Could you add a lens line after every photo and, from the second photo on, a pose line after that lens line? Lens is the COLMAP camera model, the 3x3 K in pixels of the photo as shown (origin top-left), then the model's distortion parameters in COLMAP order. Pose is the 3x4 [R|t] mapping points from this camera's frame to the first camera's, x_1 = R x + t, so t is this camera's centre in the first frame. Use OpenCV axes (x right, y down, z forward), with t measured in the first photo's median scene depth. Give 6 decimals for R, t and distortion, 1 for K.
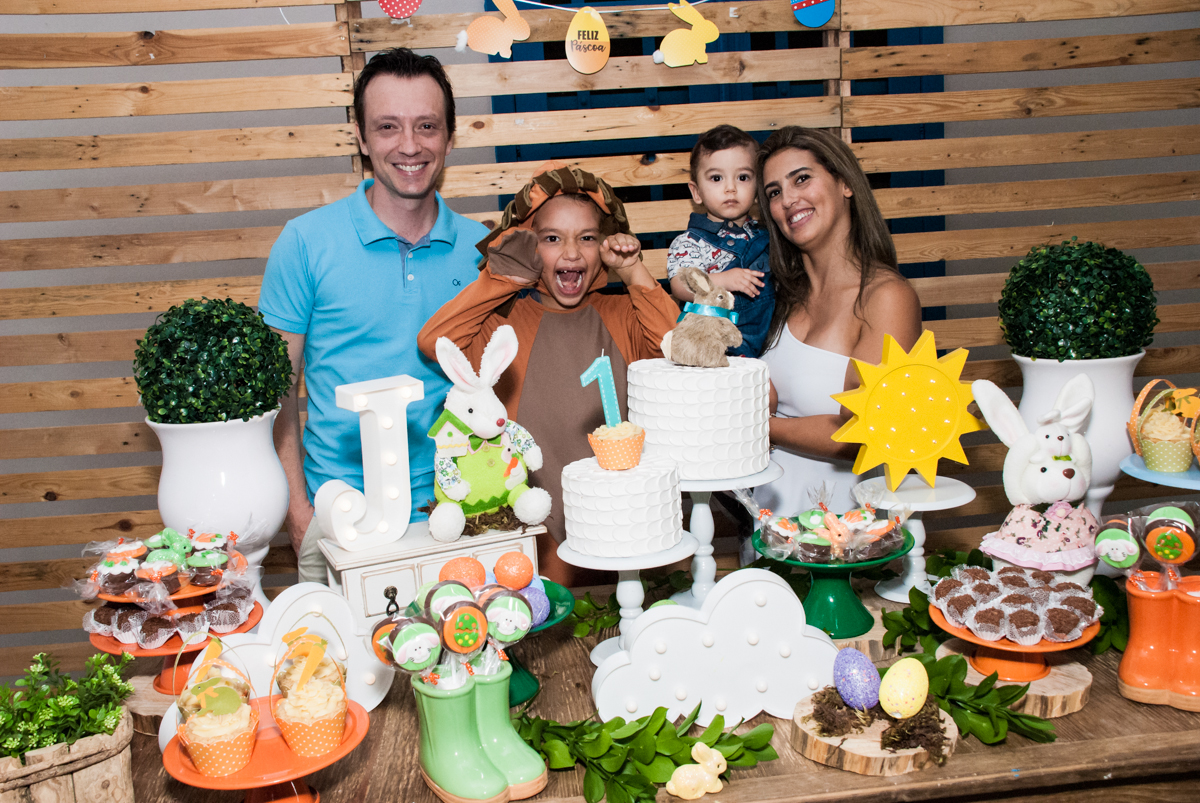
lens RADIAL K [[1085.5, 0, 600.0], [0, 1085.5, 401.5], [0, 0, 1]] dist [-0.138136, 0.229286]
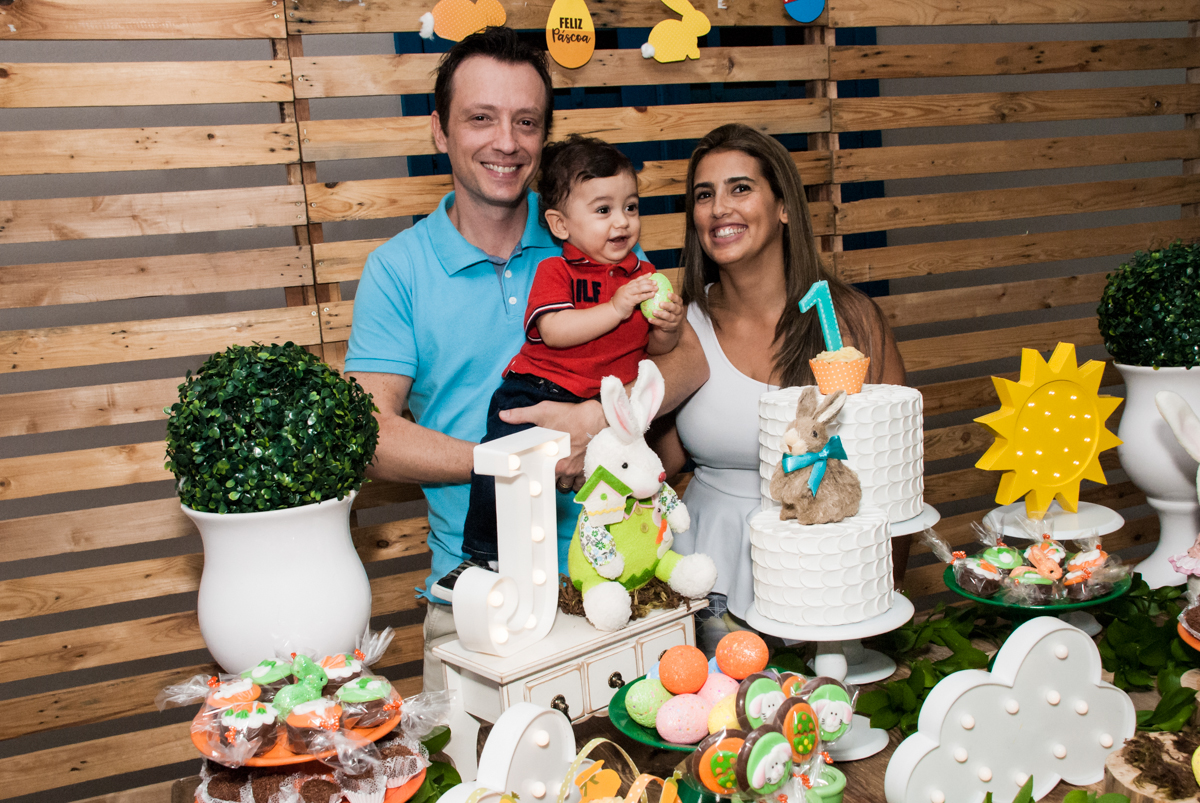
lens RADIAL K [[1196.0, 0, 633.8], [0, 1196.0, 400.5], [0, 0, 1]] dist [-0.121179, 0.234553]
pose [[0.956004, -0.058642, 0.287433, -0.256928], [0.070845, 0.996966, -0.032231, -0.007536], [-0.284671, 0.051176, 0.957258, 0.097365]]
